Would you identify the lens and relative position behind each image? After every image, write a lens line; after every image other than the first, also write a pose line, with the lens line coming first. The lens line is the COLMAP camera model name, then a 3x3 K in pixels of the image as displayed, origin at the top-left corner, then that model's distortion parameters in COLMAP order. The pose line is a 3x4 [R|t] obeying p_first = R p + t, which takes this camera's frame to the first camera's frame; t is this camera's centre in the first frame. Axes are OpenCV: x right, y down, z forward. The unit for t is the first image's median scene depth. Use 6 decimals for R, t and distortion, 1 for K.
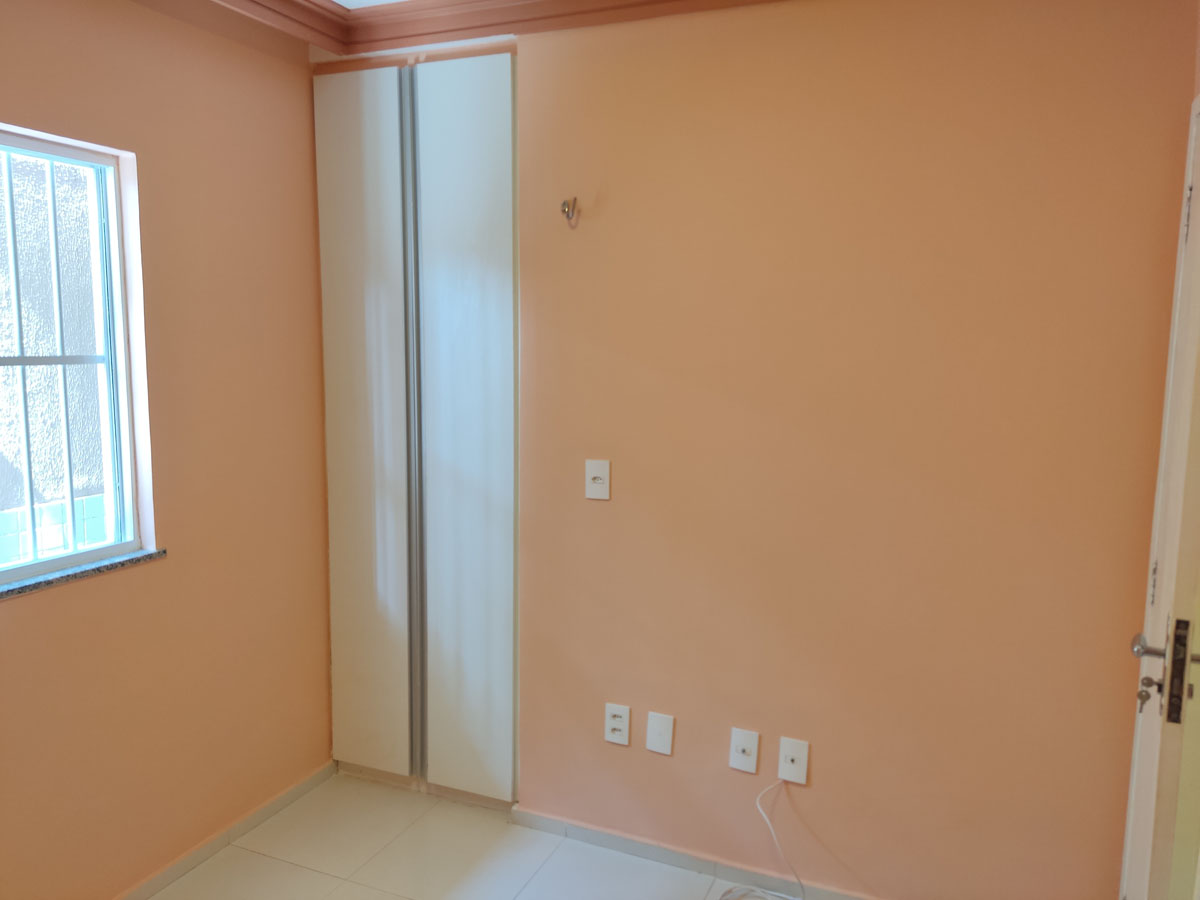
lens RADIAL K [[889.3, 0, 606.5], [0, 889.3, 452.3], [0, 0, 1]] dist [0.092150, -0.129119]
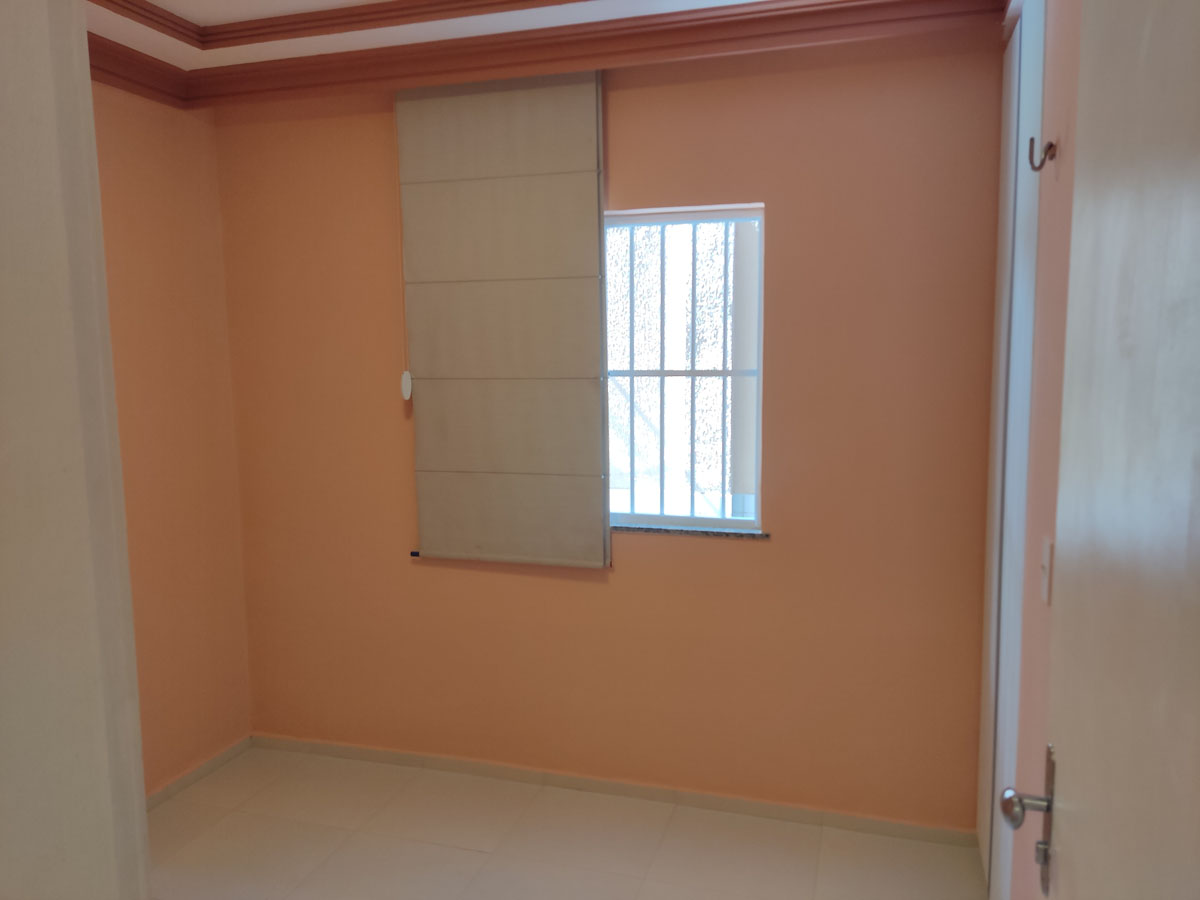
lens RADIAL K [[889.3, 0, 606.5], [0, 889.3, 452.3], [0, 0, 1]] dist [0.092150, -0.129119]
pose [[0.054540, 0.098270, -0.993664, 0.709386], [-0.109965, 0.989683, 0.091840, -0.089665], [0.992438, 0.104259, 0.064783, 0.766522]]
